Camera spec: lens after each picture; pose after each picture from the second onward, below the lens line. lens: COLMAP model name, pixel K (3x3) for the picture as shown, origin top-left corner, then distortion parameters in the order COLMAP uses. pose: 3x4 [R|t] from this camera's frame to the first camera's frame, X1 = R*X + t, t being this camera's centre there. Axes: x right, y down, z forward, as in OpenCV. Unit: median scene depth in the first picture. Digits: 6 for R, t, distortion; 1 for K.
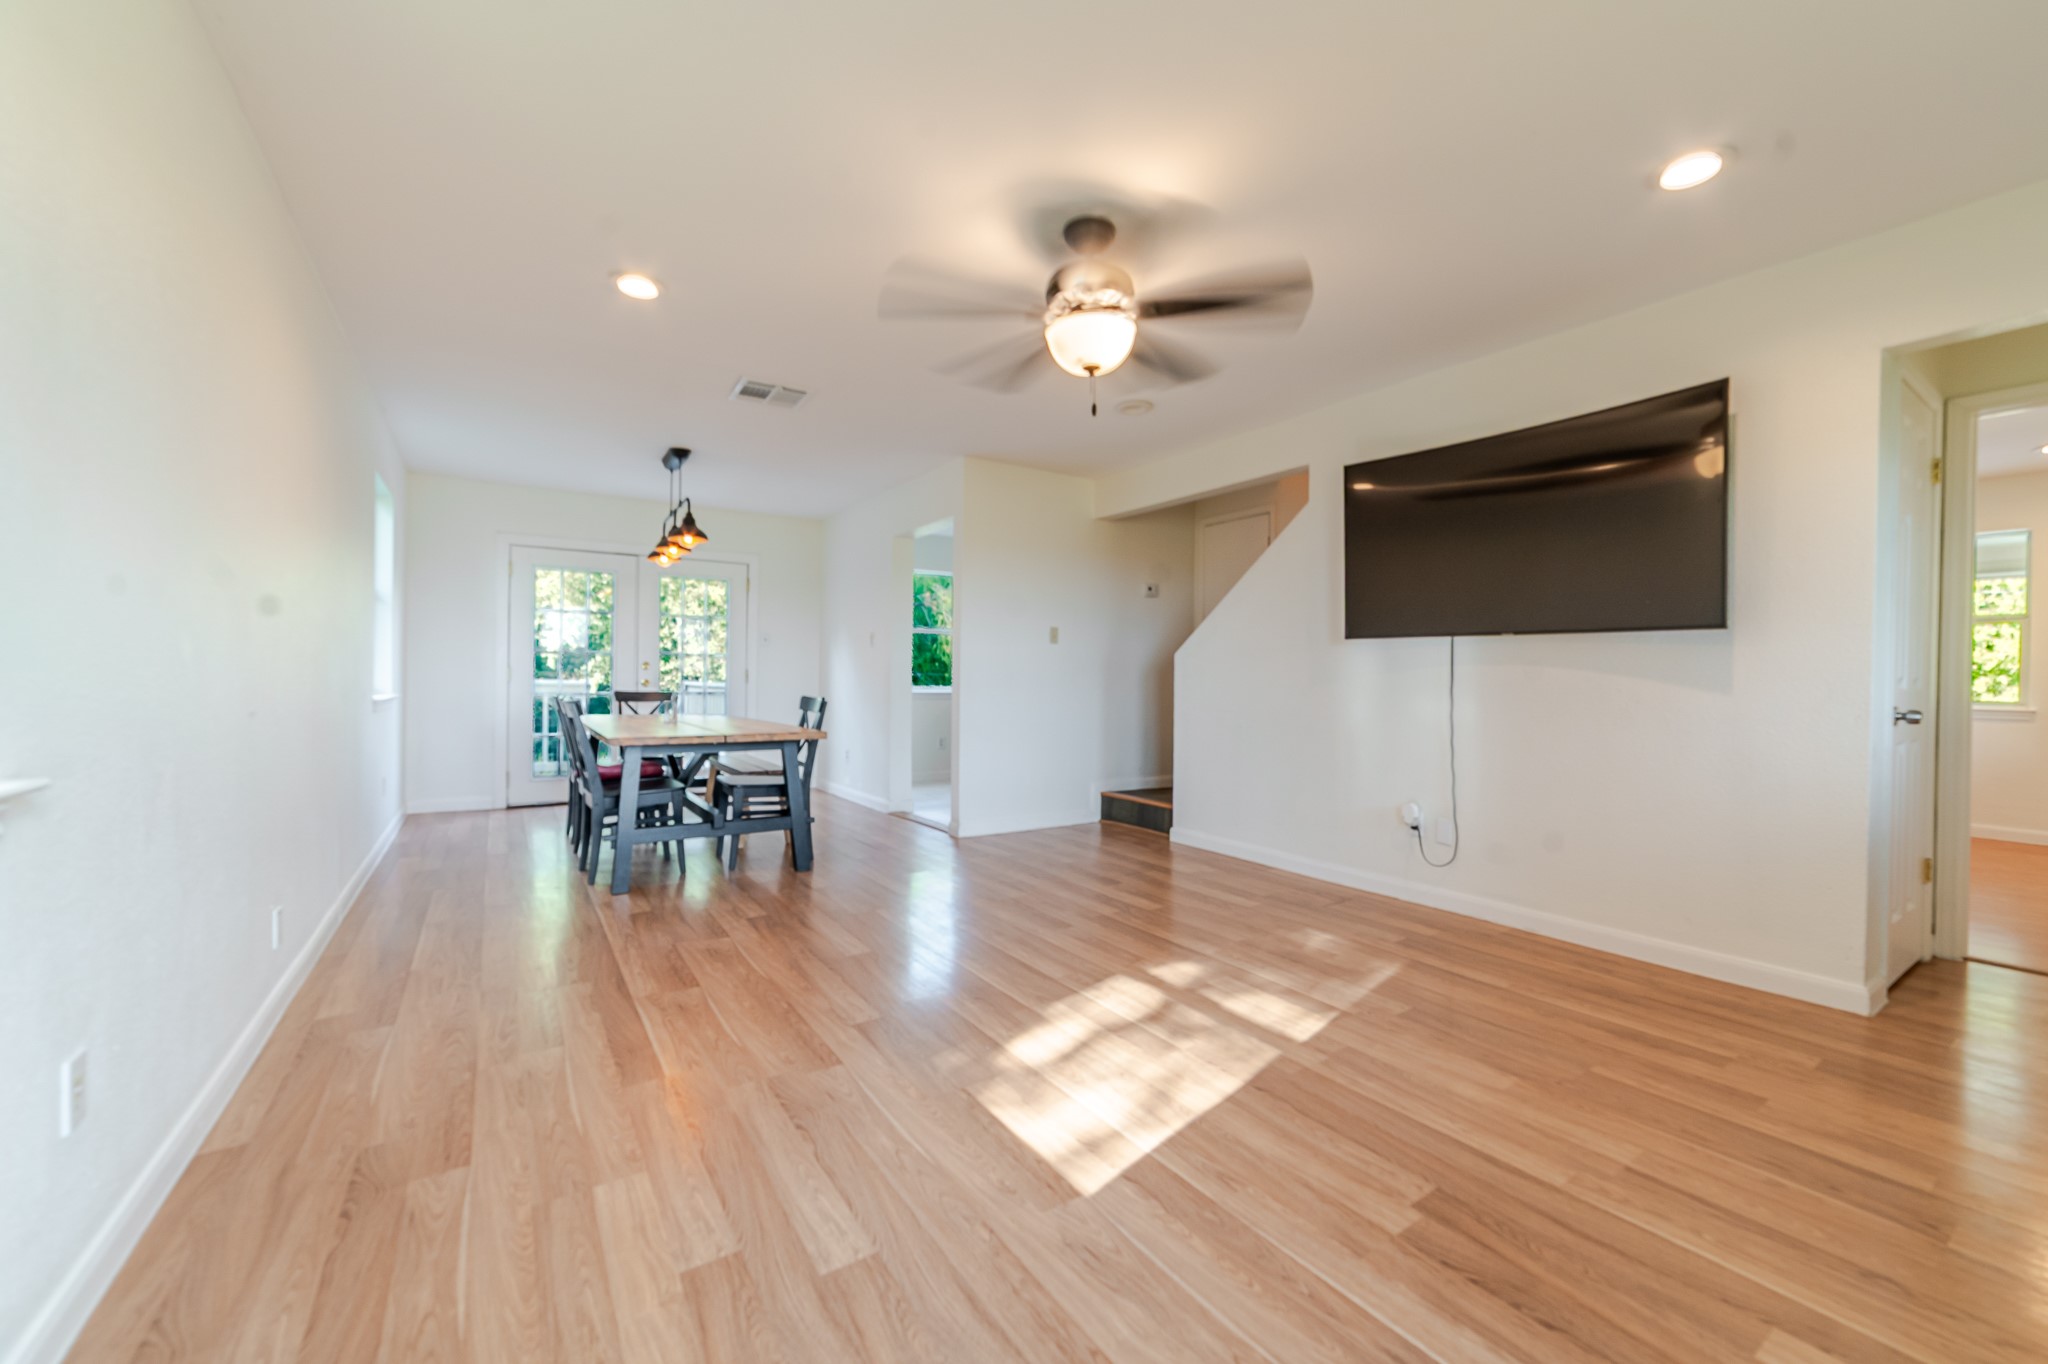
lens RADIAL K [[798.3, 0, 1022.5], [0, 798.3, 675.6], [0, 0, 1]] dist [-0.019276, 0.004319]
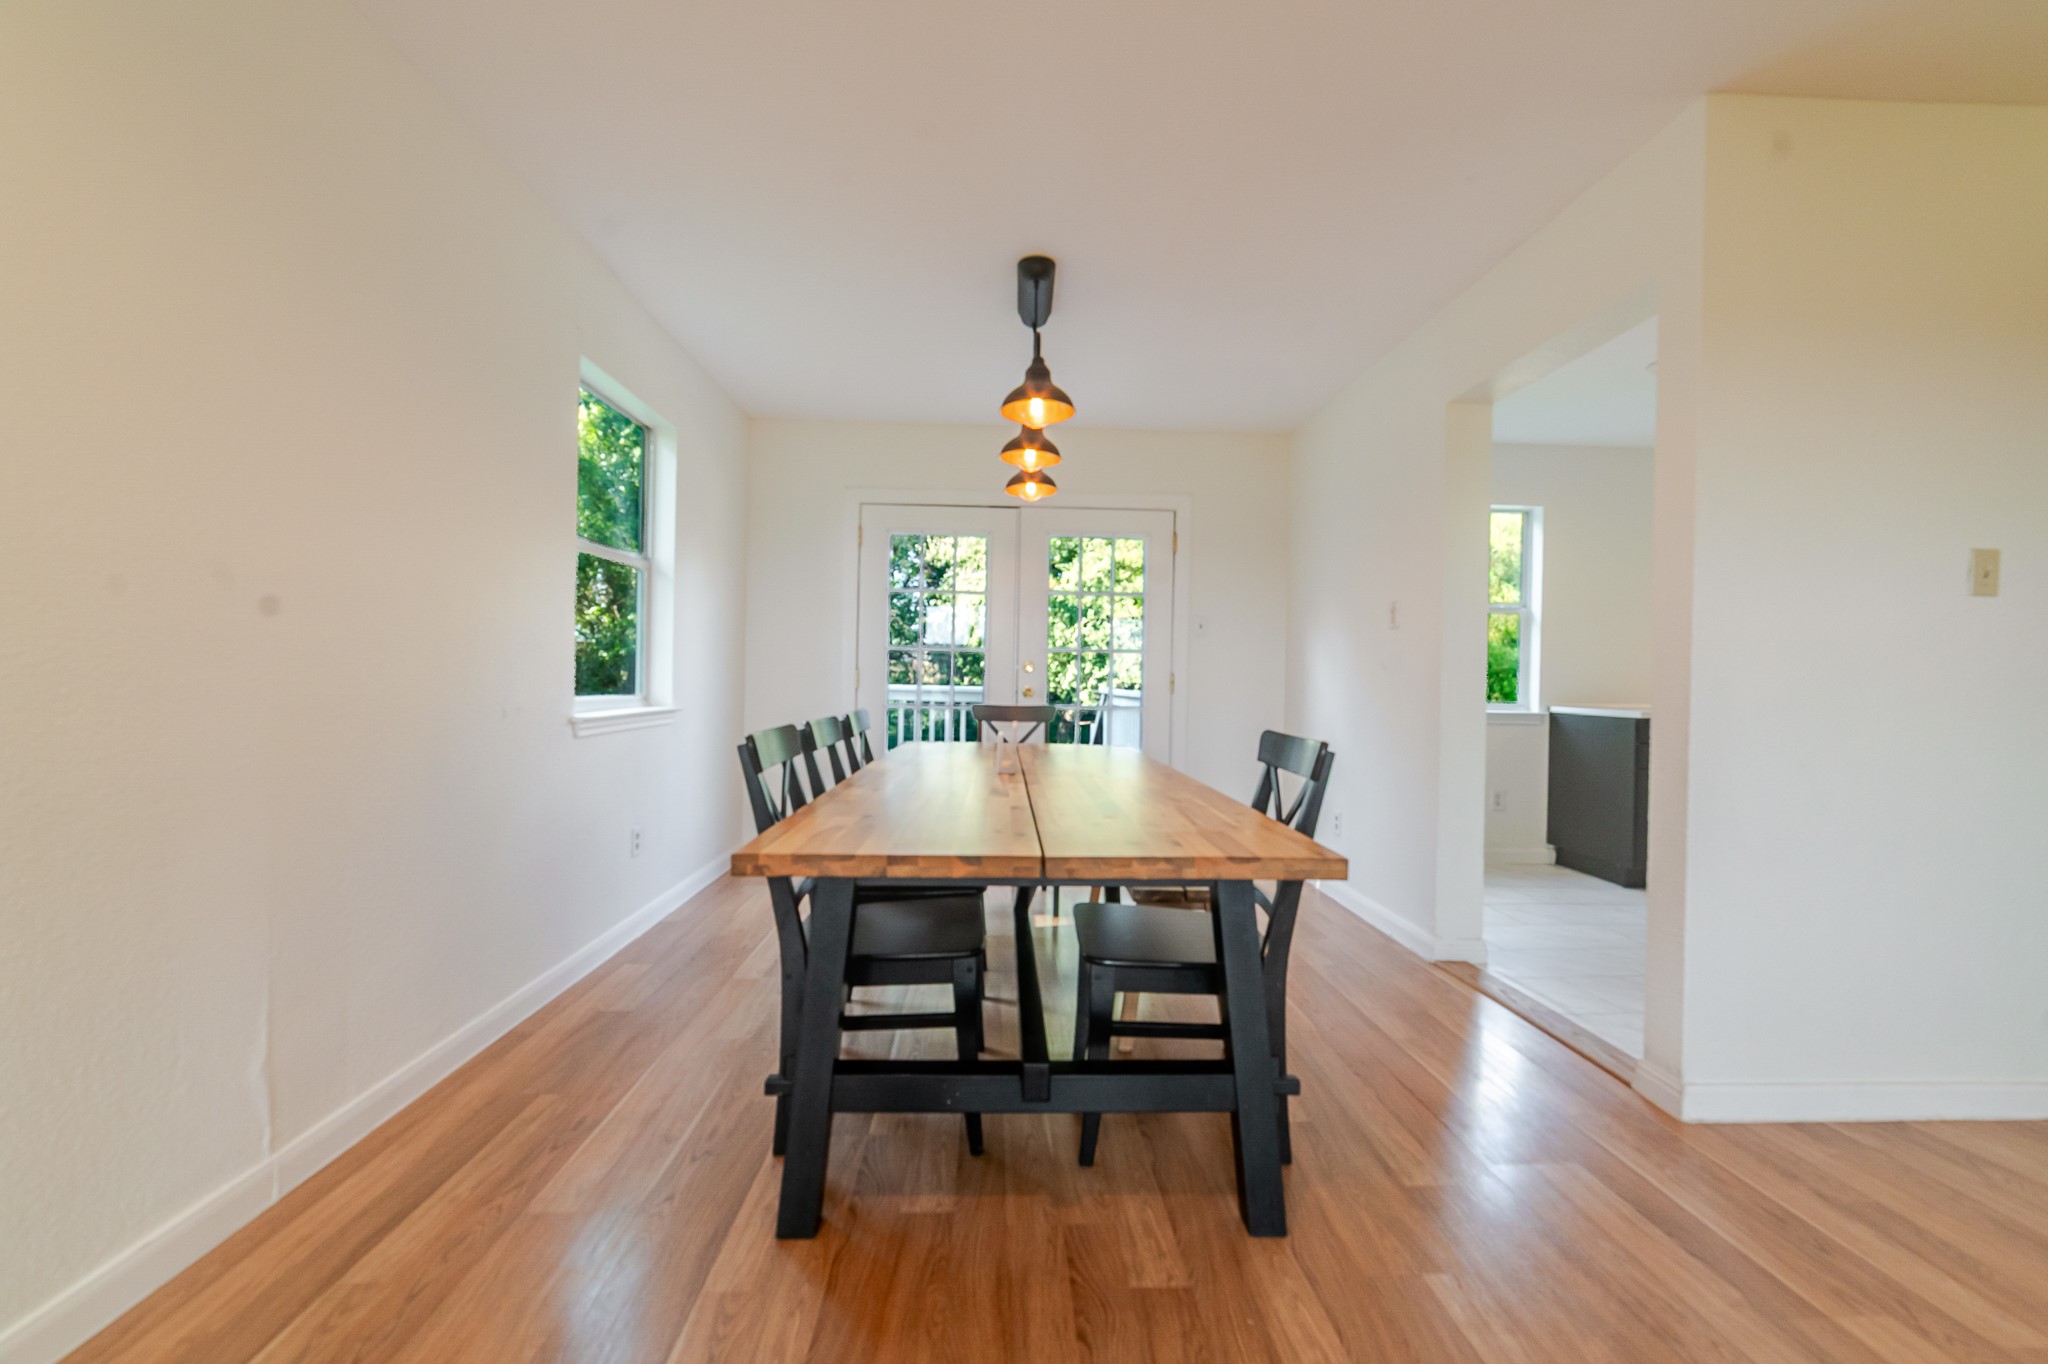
lens RADIAL K [[798.3, 0, 1017.6], [0, 798.3, 668.4], [0, 0, 1]] dist [-0.019276, 0.004319]
pose [[0.842941, -0.002481, -0.538000, -0.130114], [-0.007751, 0.999830, -0.016755, 0.001223], [0.537950, 0.018293, 0.842778, 0.466656]]
